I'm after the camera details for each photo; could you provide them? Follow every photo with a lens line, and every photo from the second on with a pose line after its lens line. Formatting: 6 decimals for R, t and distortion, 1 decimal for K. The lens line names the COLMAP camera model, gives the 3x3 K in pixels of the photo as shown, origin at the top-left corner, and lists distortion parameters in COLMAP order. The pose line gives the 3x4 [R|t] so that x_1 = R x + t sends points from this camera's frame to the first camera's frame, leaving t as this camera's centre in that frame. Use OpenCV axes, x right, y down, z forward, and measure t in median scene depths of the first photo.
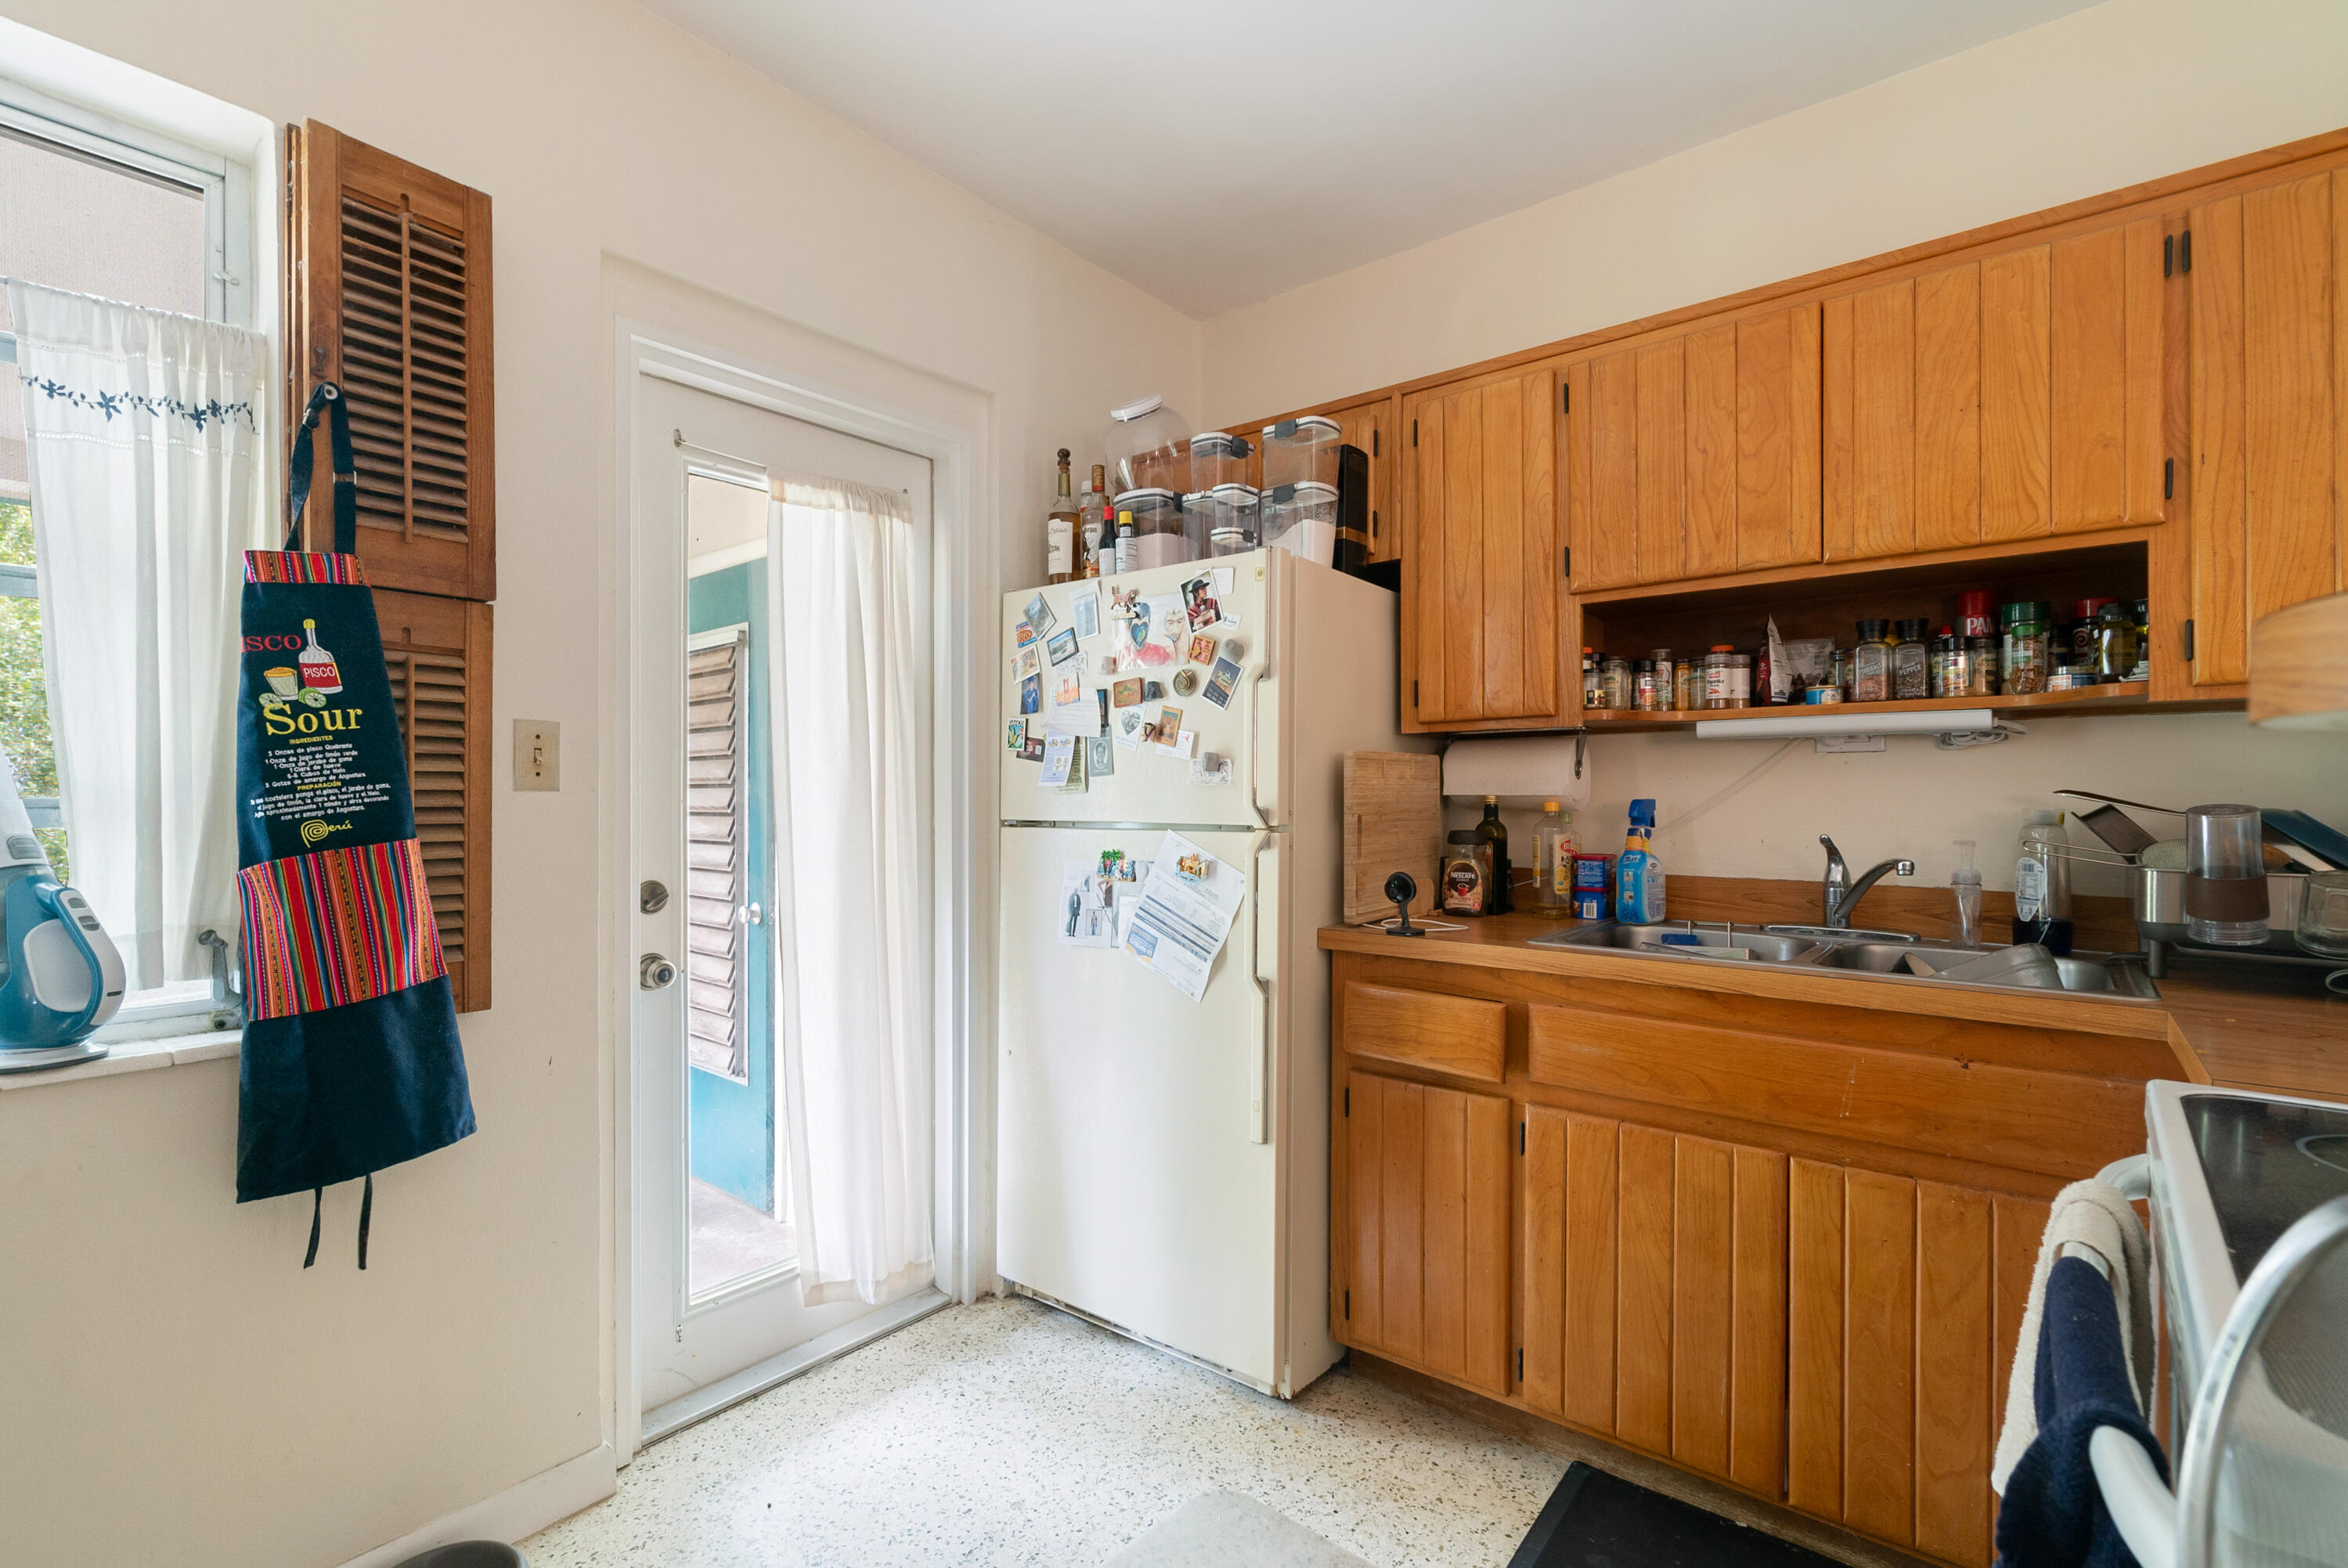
lens RADIAL K [[1069.4, 0, 1172.6], [0, 1069.4, 800.5], [0, 0, 1]] dist [-0.002632, -0.000465]
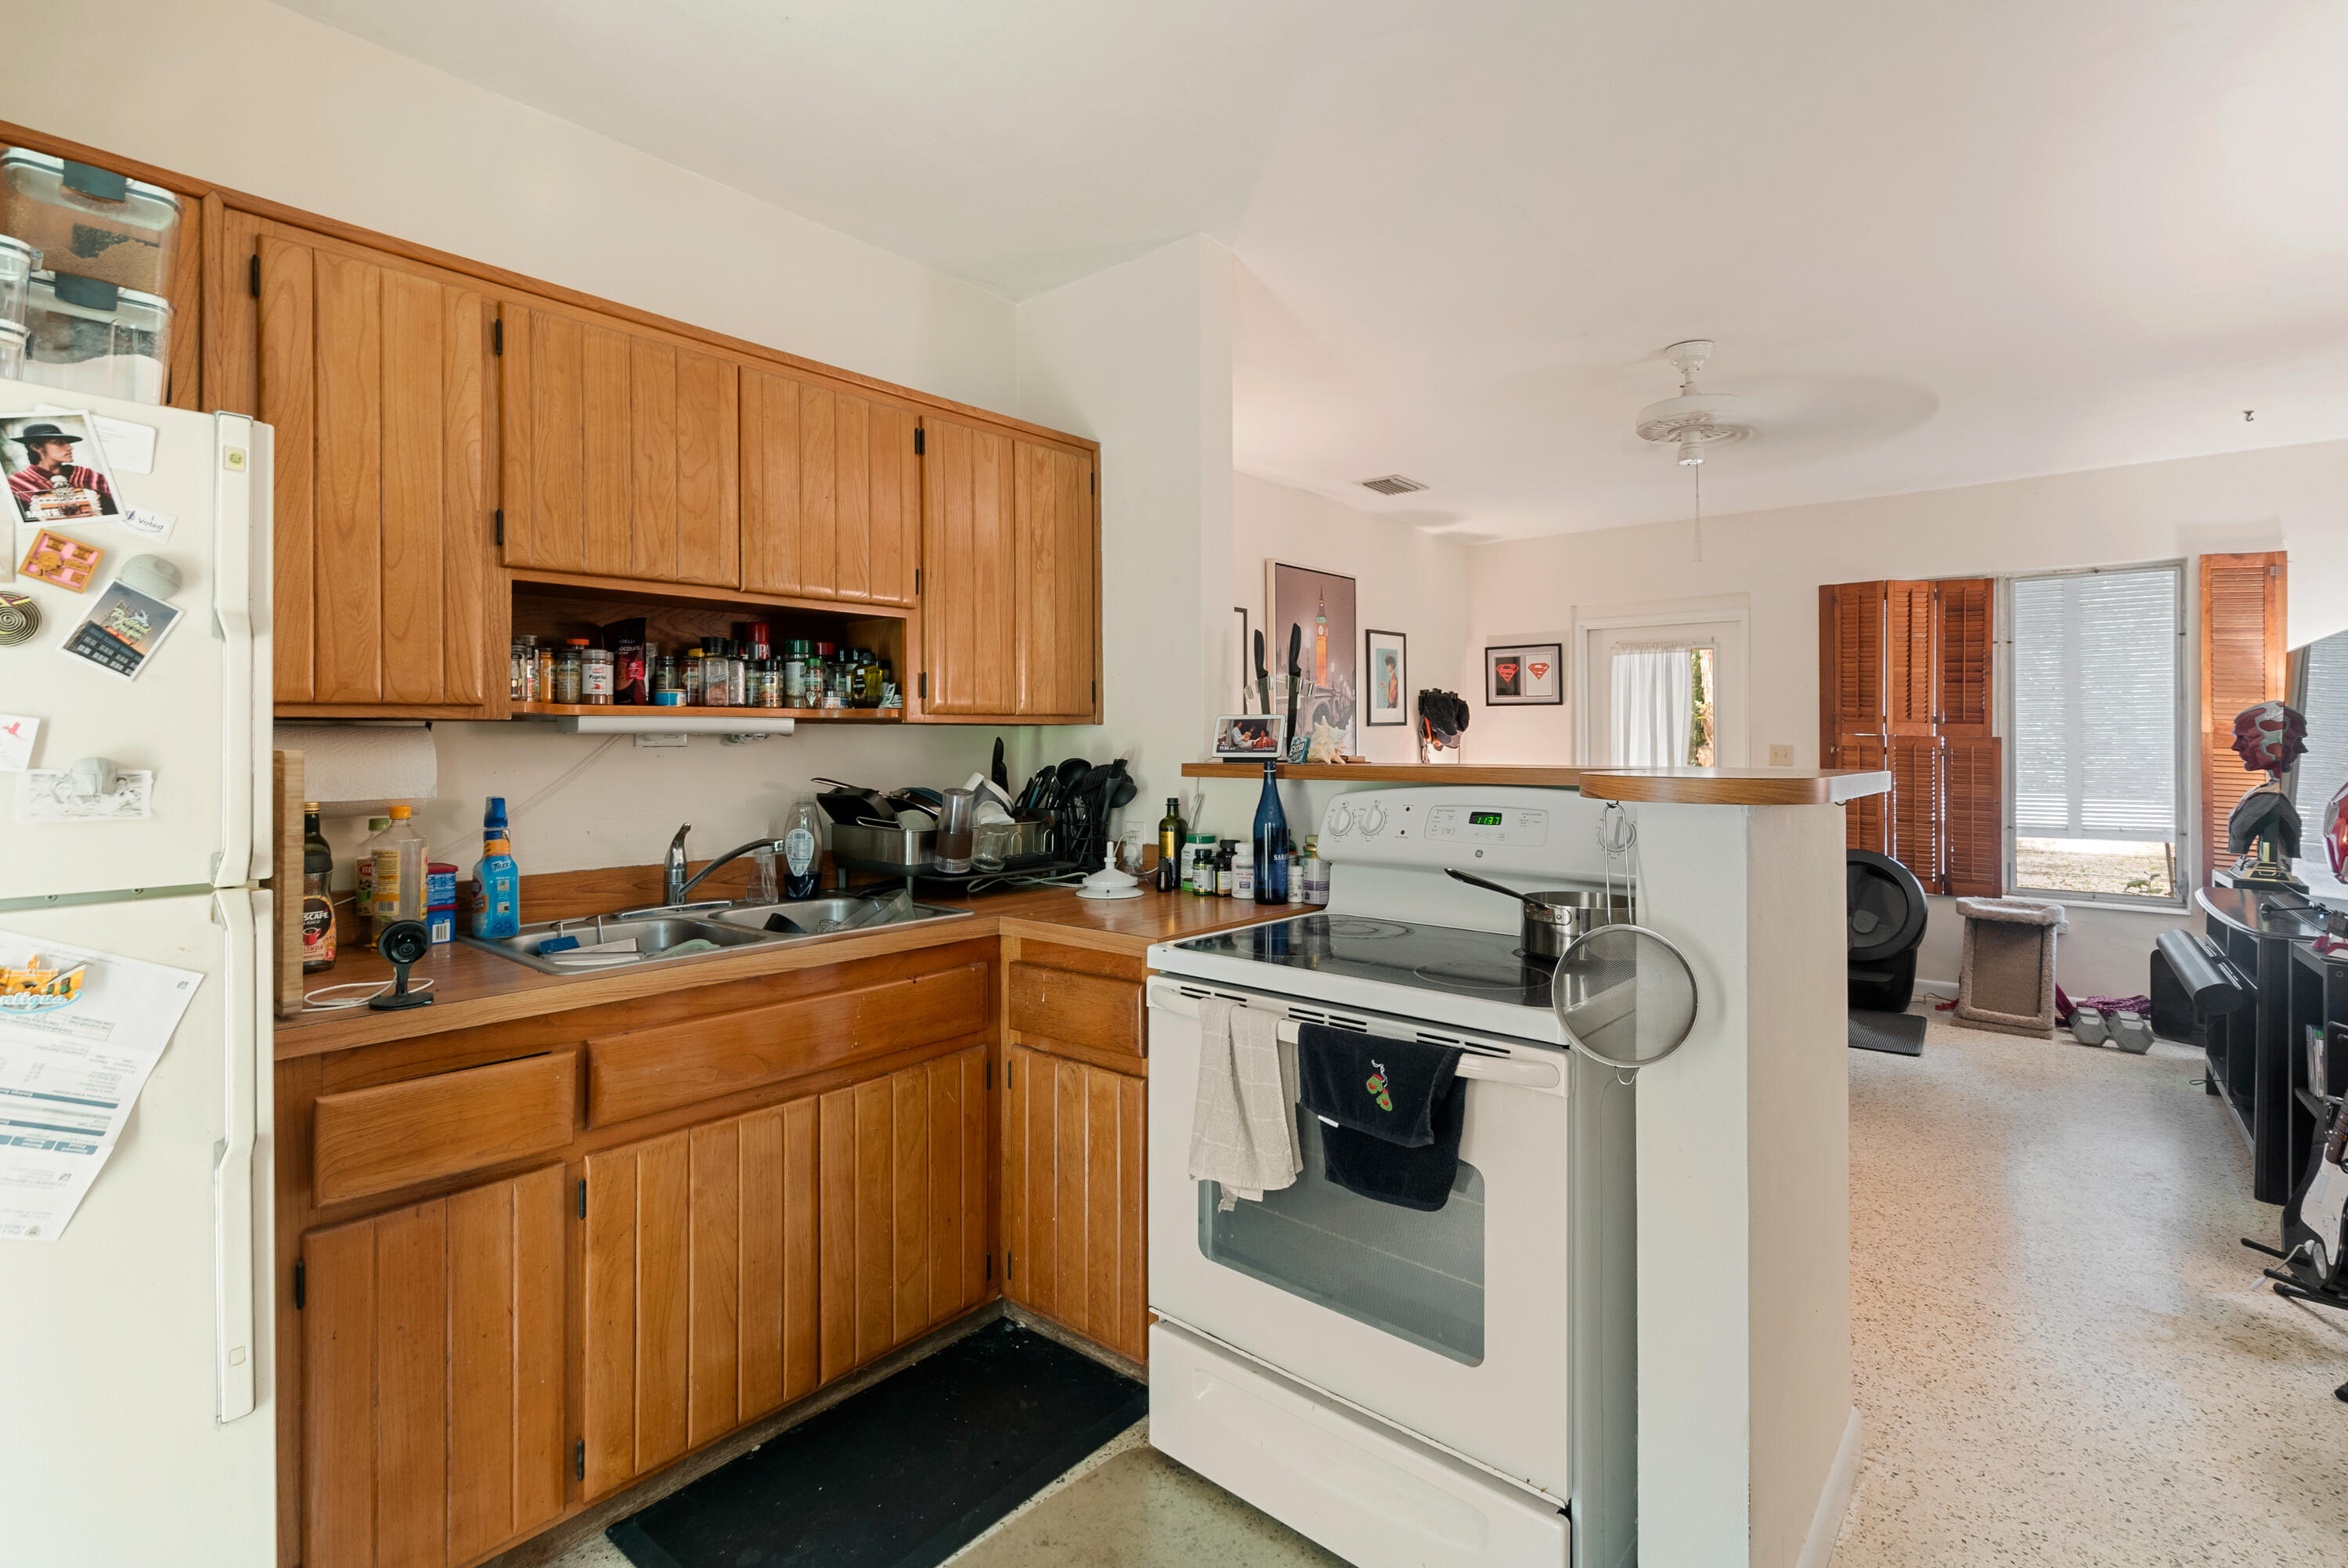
lens RADIAL K [[1069.4, 0, 1165.9], [0, 1069.4, 735.0], [0, 0, 1]] dist [-0.002632, -0.000465]
pose [[0.028690, 0.003973, 0.999580, -0.489307], [0.004403, 0.999982, -0.004101, -0.052477], [-0.999579, 0.004518, 0.028672, 0.456606]]
